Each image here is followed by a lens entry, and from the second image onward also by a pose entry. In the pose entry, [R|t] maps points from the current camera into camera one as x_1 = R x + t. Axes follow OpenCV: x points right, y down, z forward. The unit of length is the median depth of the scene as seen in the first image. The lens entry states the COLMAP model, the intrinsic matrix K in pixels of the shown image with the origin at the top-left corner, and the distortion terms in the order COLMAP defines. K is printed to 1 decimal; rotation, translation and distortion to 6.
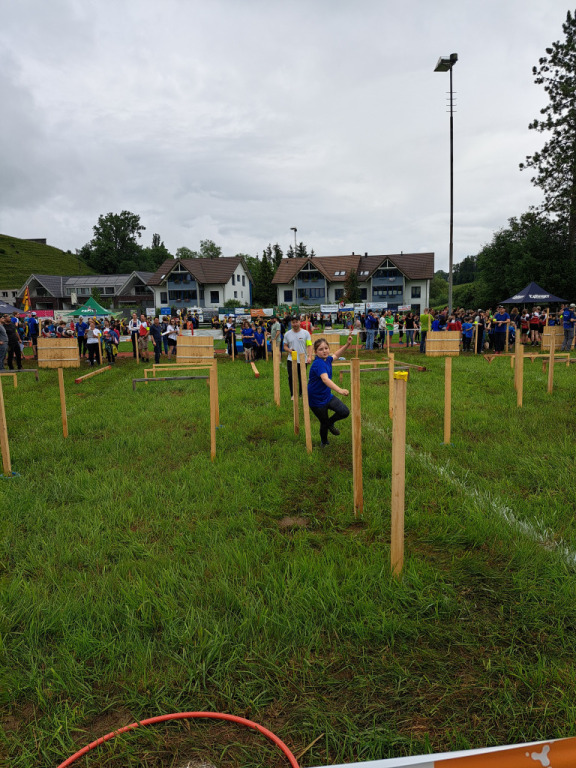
lens RADIAL K [[546.7, 0, 302.1], [0, 546.7, 387.0], [0, 0, 1]] dist [0.073866, -0.070633]
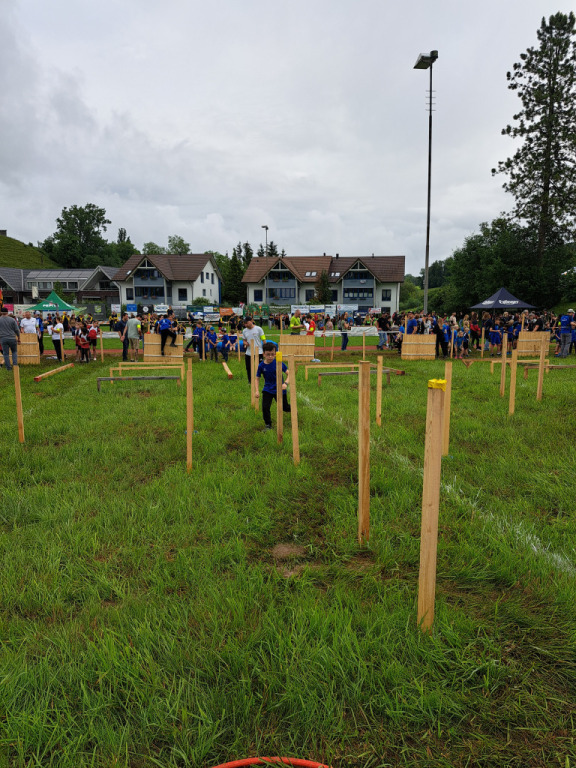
lens RADIAL K [[546.2, 0, 296.6], [0, 546.2, 398.4], [0, 0, 1]] dist [0.066512, -0.071946]
pose [[0.998566, 0.015605, 0.051210, -0.004836], [-0.016561, 0.999695, 0.018294, -0.000805], [-0.050908, -0.019116, 0.998520, 0.013858]]
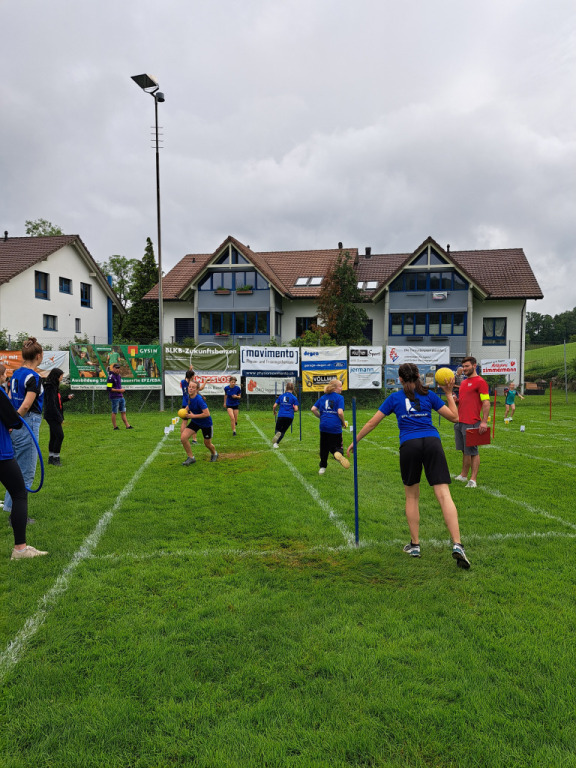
lens RADIAL K [[549.2, 0, 287.7], [0, 549.2, 401.9], [0, 0, 1]] dist [0.050137, -0.049280]
pose [[0.999396, 0.028188, 0.020332, 0.059943], [-0.026292, 0.995759, -0.088159, -0.101405], [-0.022731, 0.087571, 0.995899, 0.759185]]
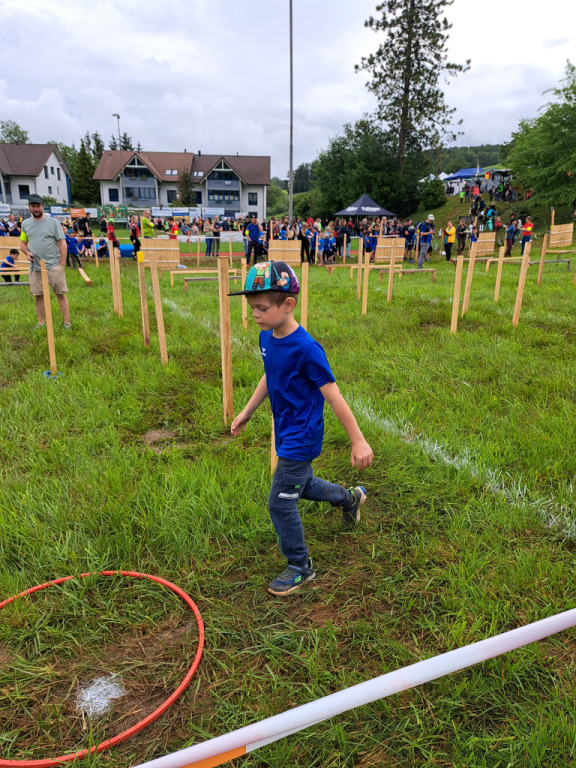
lens RADIAL K [[549.2, 0, 287.7], [0, 549.2, 401.9], [0, 0, 1]] dist [0.050137, -0.049280]
pose [[0.964188, -0.048041, 0.260832, -0.004560], [-0.000231, 0.983306, 0.181961, 0.001681], [-0.265219, -0.175505, 0.948081, 0.005100]]
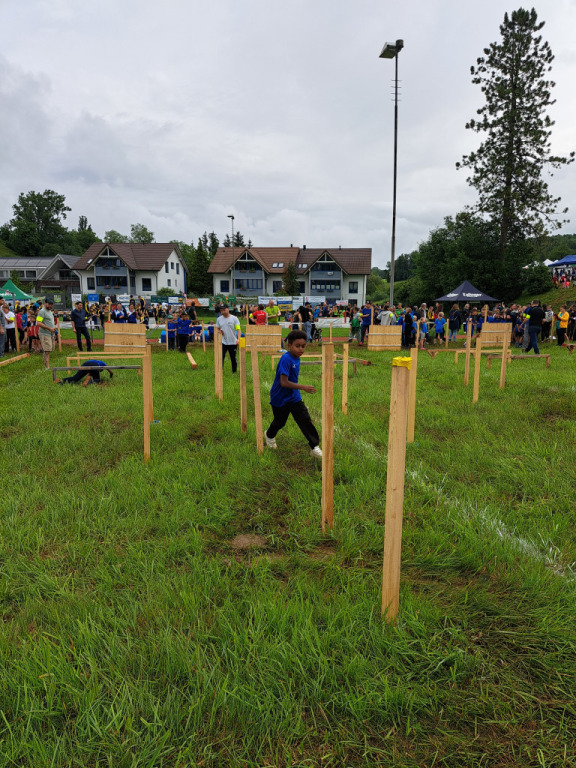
lens RADIAL K [[545.1, 0, 300.1], [0, 545.1, 400.0], [0, 0, 1]] dist [0.076881, -0.091470]
pose [[0.993246, 0.010025, 0.115598, -0.003482], [-0.013992, 0.999339, 0.033554, 0.000579], [-0.115185, -0.034945, 0.992729, 0.017734]]
